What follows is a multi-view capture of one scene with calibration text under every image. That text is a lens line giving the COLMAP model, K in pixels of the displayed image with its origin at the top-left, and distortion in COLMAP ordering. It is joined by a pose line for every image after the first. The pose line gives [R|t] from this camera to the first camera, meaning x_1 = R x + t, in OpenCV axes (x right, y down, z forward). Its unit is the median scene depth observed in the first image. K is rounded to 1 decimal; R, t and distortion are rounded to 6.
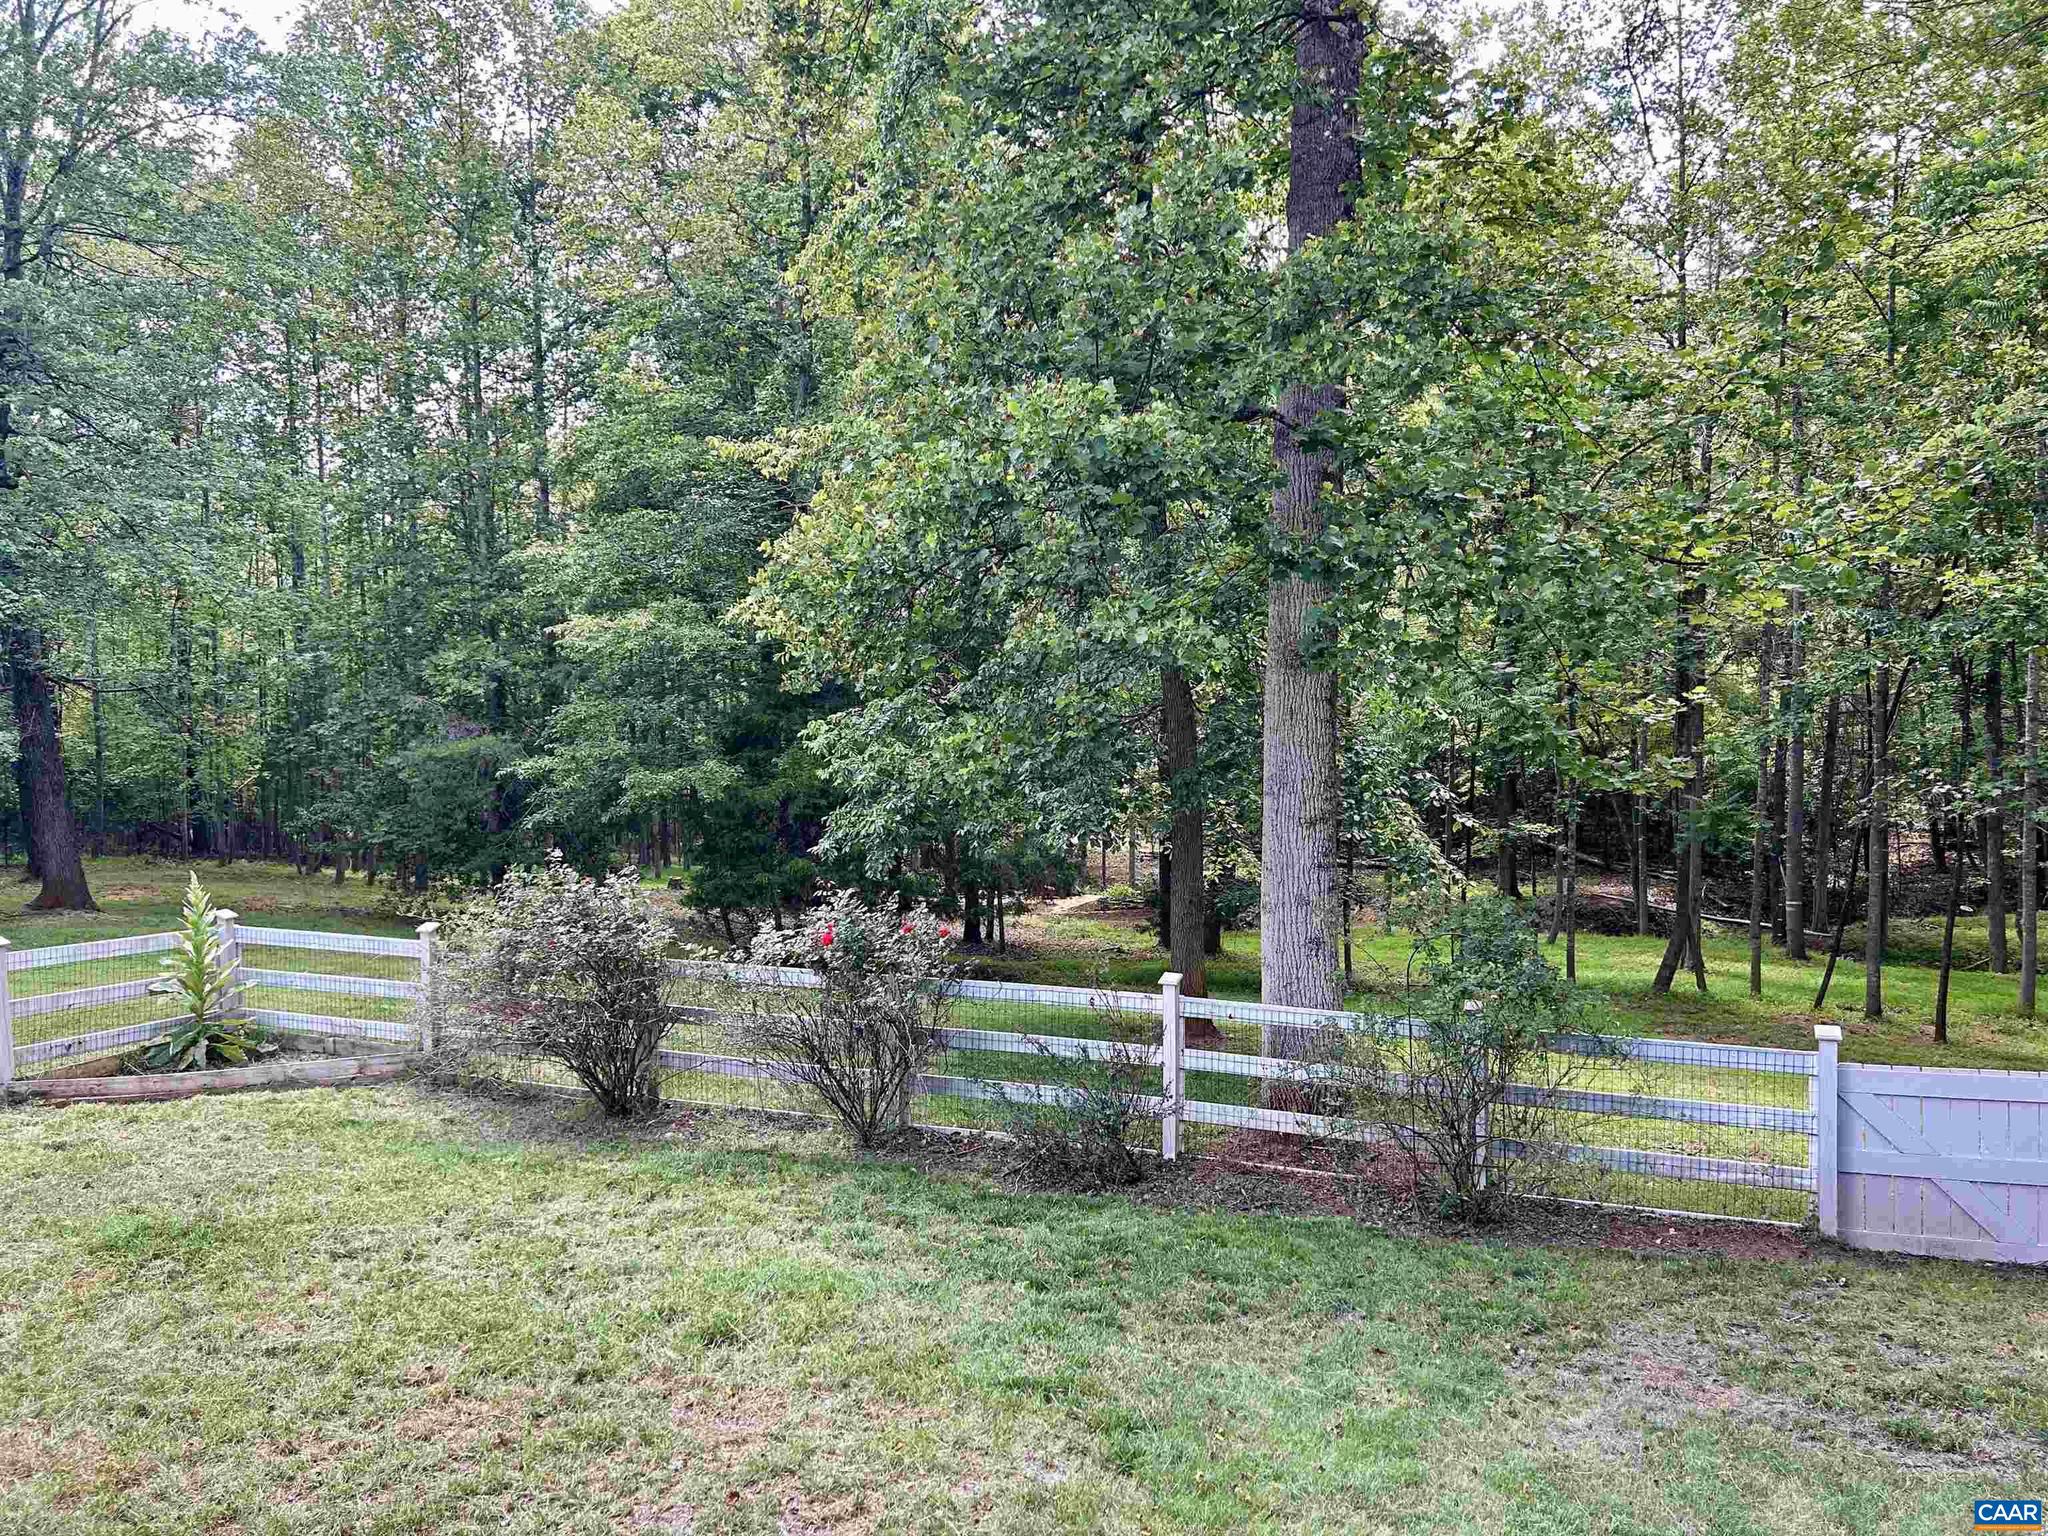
lens RADIAL K [[1543.8, 0, 1029.3], [0, 1543.8, 789.3], [0, 0, 1]] dist [0.062834, -0.070732]
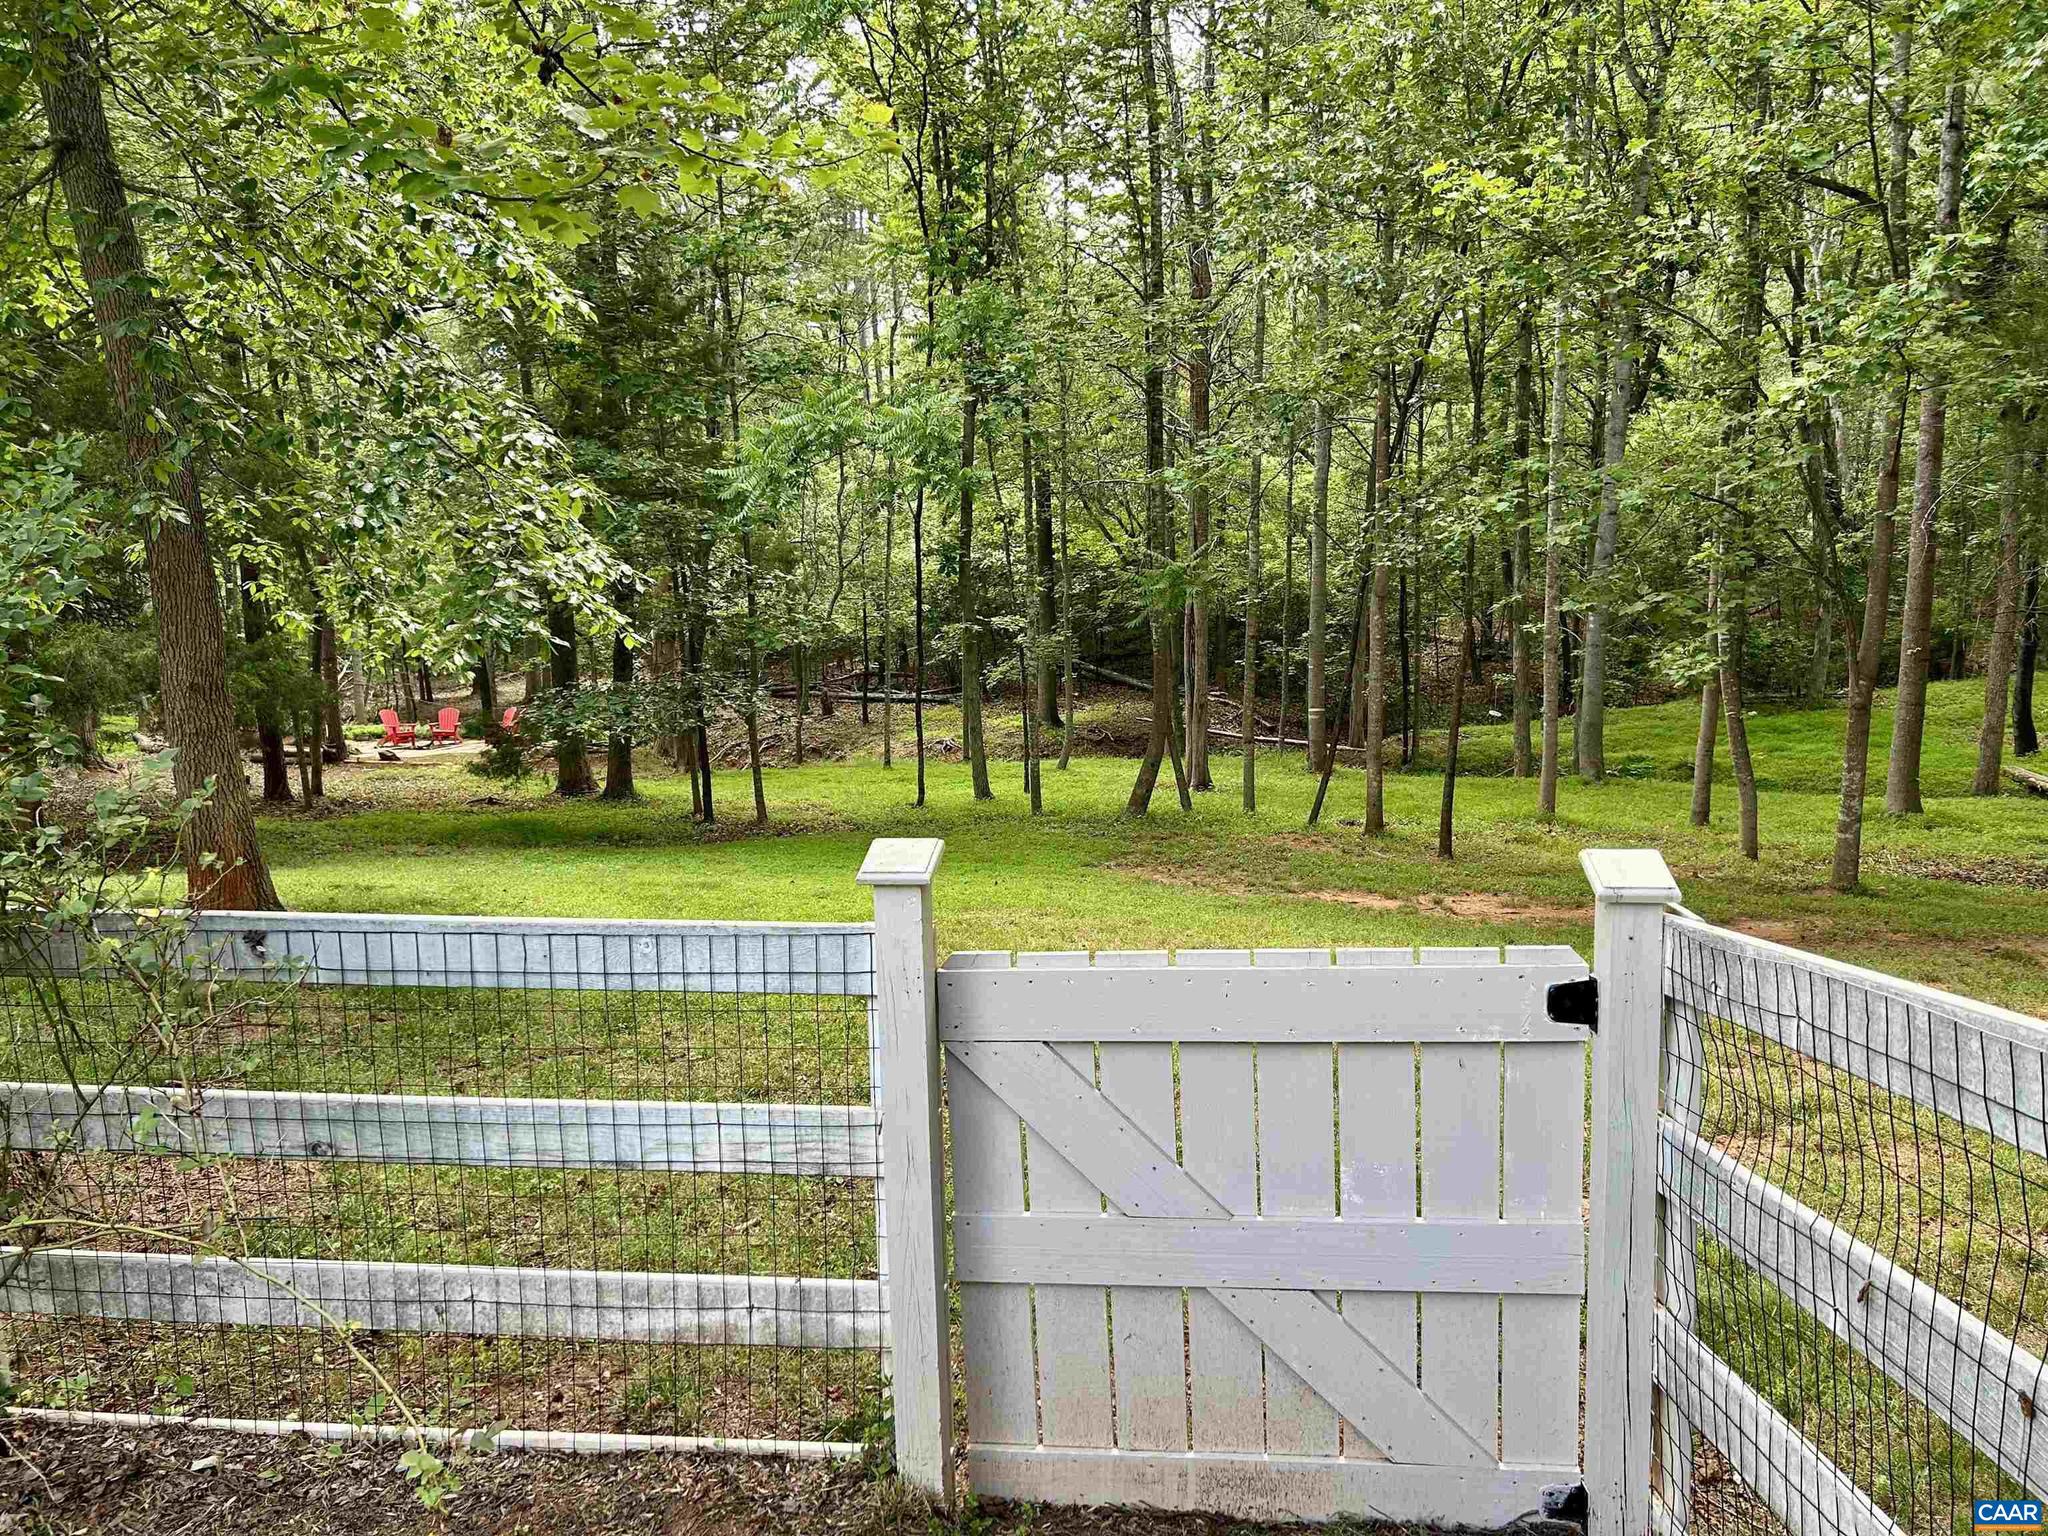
lens RADIAL K [[1543.8, 0, 1026.8], [0, 1543.8, 801.8], [0, 0, 1]] dist [0.062834, -0.070732]
pose [[0.971274, -0.048057, 0.233062, 0.370712], [0.024556, 0.994408, 0.102709, 0.090435], [-0.236695, -0.094036, 0.967023, 0.558912]]
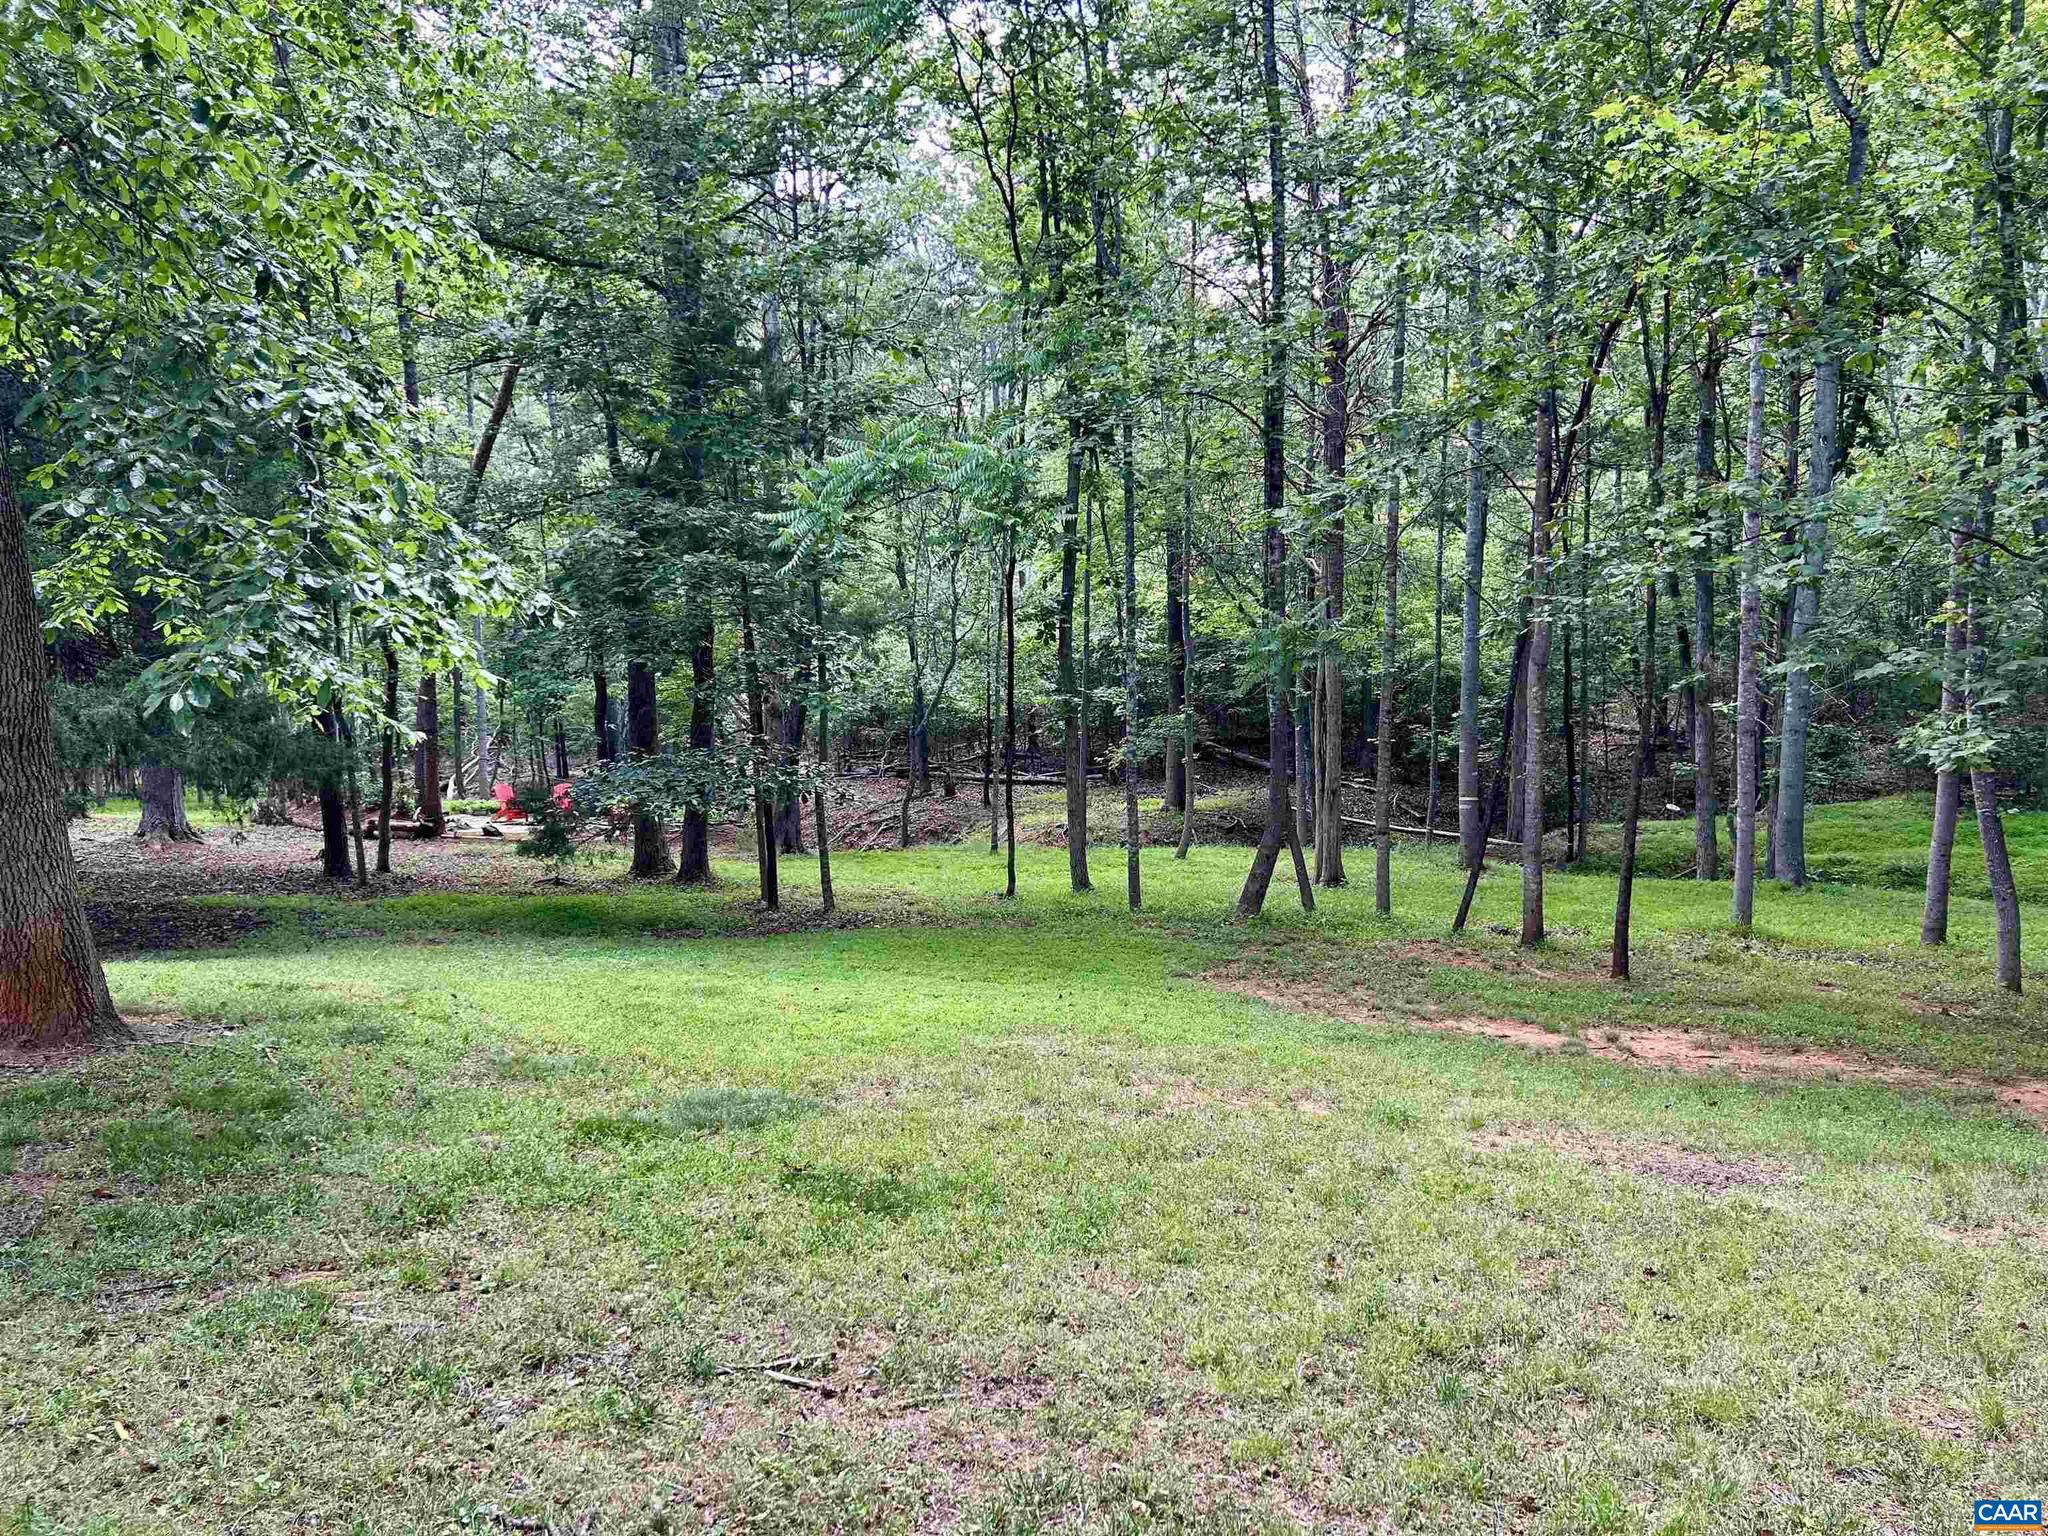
lens RADIAL K [[1543.8, 0, 1016.2], [0, 1543.8, 789.1], [0, 0, 1]] dist [0.062834, -0.070732]
pose [[0.990844, -0.017197, 0.133914, 0.468476], [0.012228, 0.999209, 0.037842, 0.104396], [-0.134459, -0.035857, 0.990270, 0.746513]]
